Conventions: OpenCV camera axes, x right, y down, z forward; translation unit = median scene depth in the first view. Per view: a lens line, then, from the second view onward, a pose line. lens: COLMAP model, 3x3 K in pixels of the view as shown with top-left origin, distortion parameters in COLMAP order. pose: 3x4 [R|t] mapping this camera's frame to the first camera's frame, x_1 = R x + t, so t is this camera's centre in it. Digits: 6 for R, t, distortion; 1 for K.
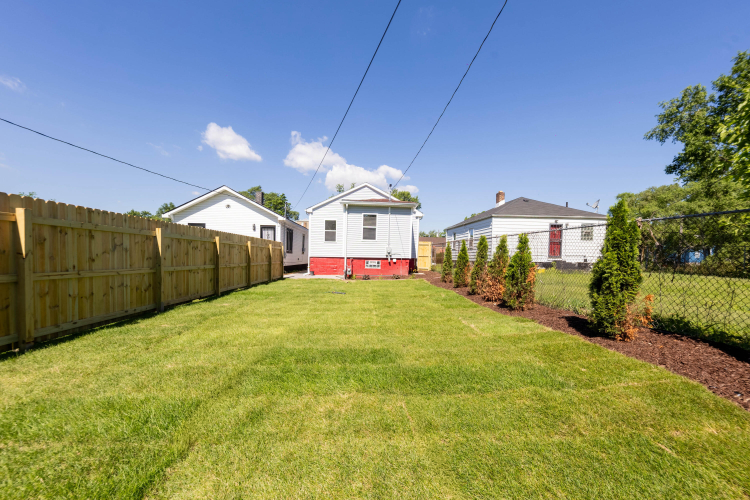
lens RADIAL K [[308.3, 0, 374.6], [0, 308.3, 267.8], [0, 0, 1]] dist [0.008221, -0.003080]
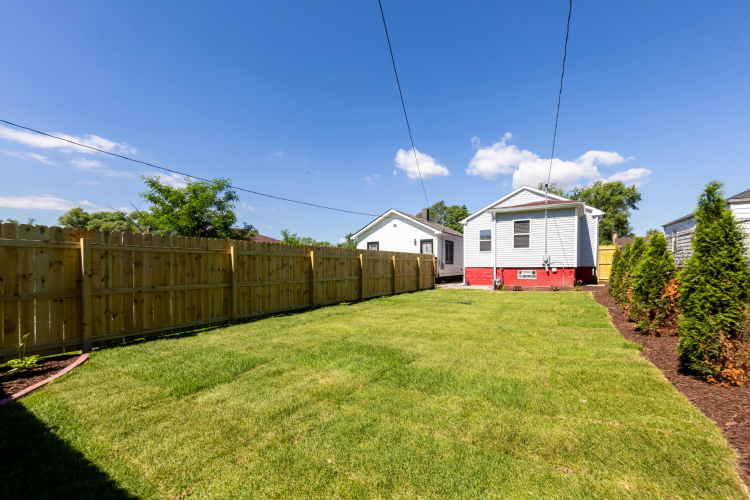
lens RADIAL K [[308.3, 0, 374.6], [0, 308.3, 267.8], [0, 0, 1]] dist [0.008221, -0.003080]
pose [[0.826801, -0.018930, -0.562176, 0.137376], [0.000820, 0.999473, -0.032449, -0.001748], [0.562494, 0.026368, 0.826381, -0.008223]]
